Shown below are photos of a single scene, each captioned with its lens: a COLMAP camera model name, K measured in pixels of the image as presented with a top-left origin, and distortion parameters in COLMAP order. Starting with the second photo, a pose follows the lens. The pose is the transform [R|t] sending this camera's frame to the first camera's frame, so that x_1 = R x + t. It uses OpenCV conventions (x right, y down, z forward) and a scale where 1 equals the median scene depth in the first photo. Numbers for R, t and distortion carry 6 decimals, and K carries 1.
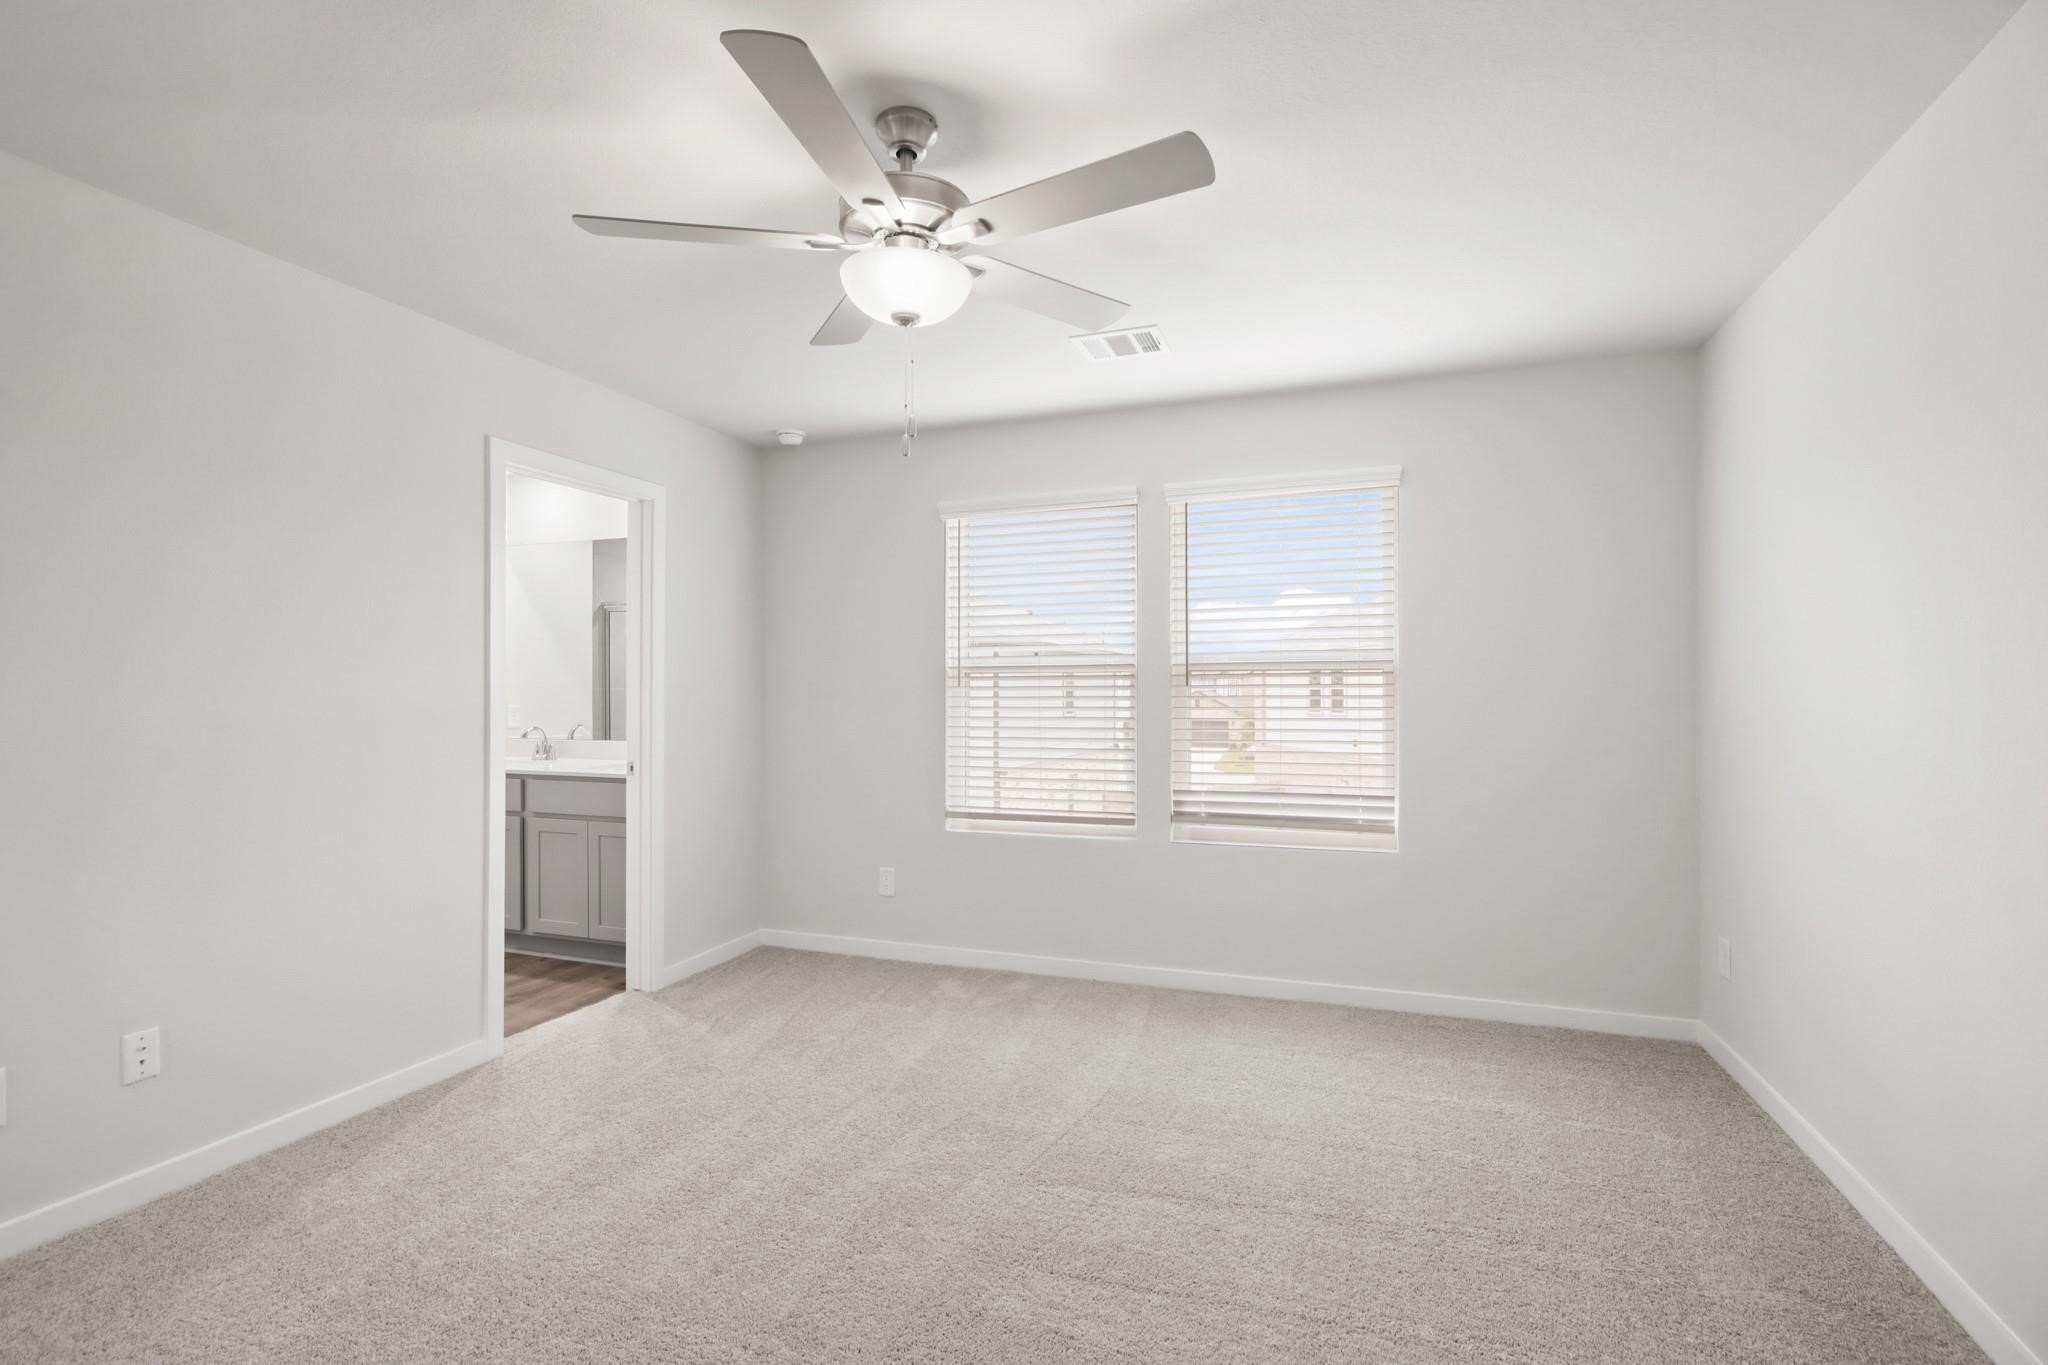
lens RADIAL K [[964.5, 0, 1019.9], [0, 964.5, 685.4], [0, 0, 1]] dist [0.000691, -0.000503]
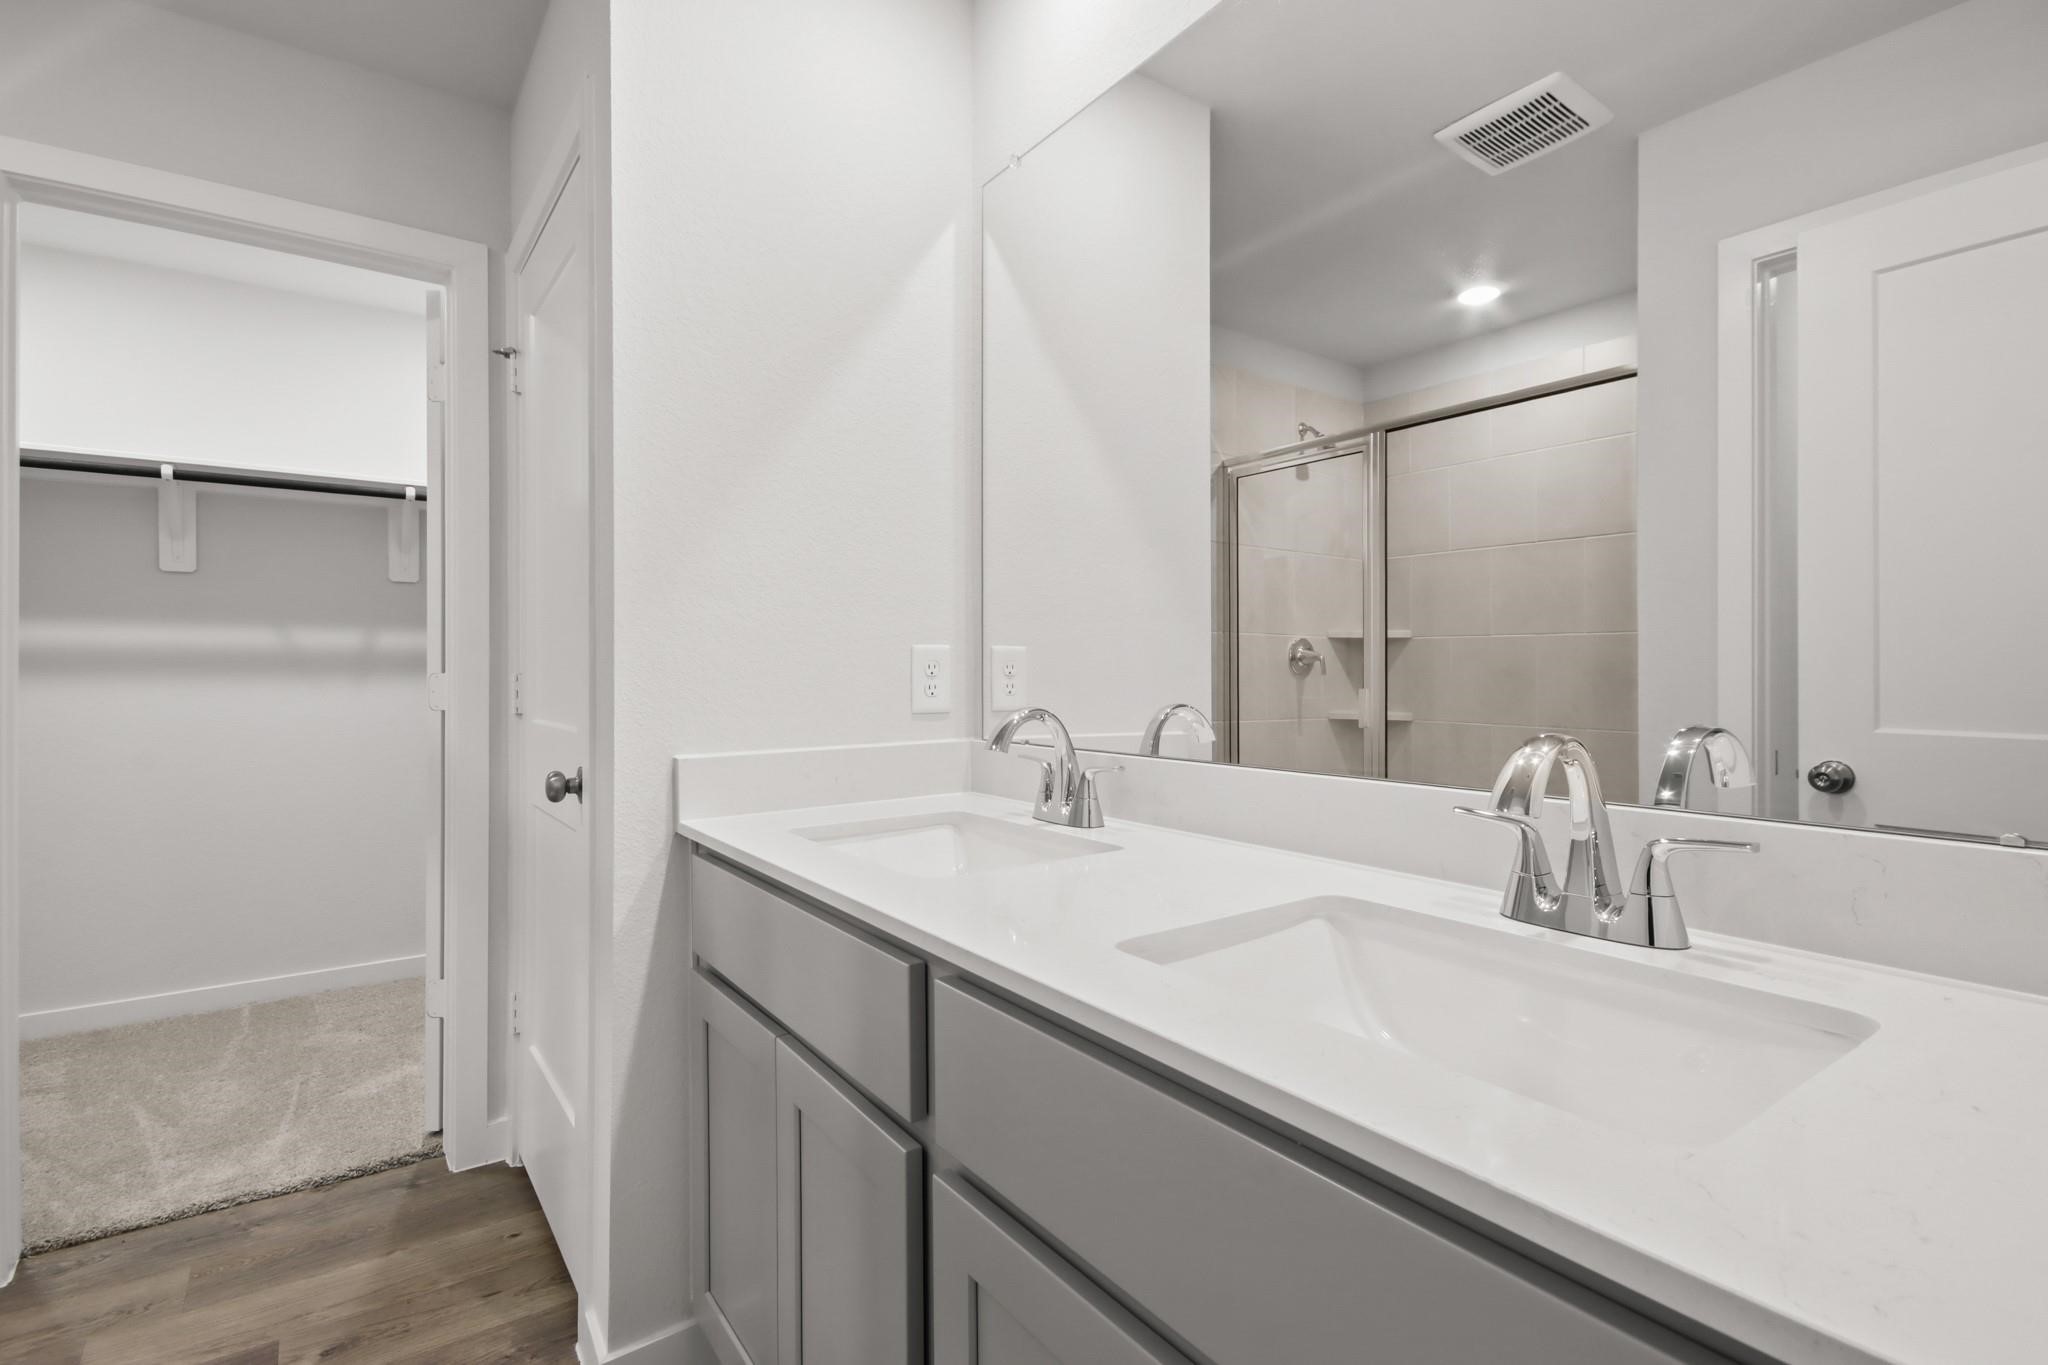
lens RADIAL K [[964.5, 0, 1019.9], [0, 964.5, 685.4], [0, 0, 1]] dist [0.000691, -0.000503]
pose [[0.824352, -0.000909, -0.566076, -0.344238], [0.003377, 0.999989, 0.003312, 0.035493], [0.566067, -0.004642, 0.824346, 0.758961]]
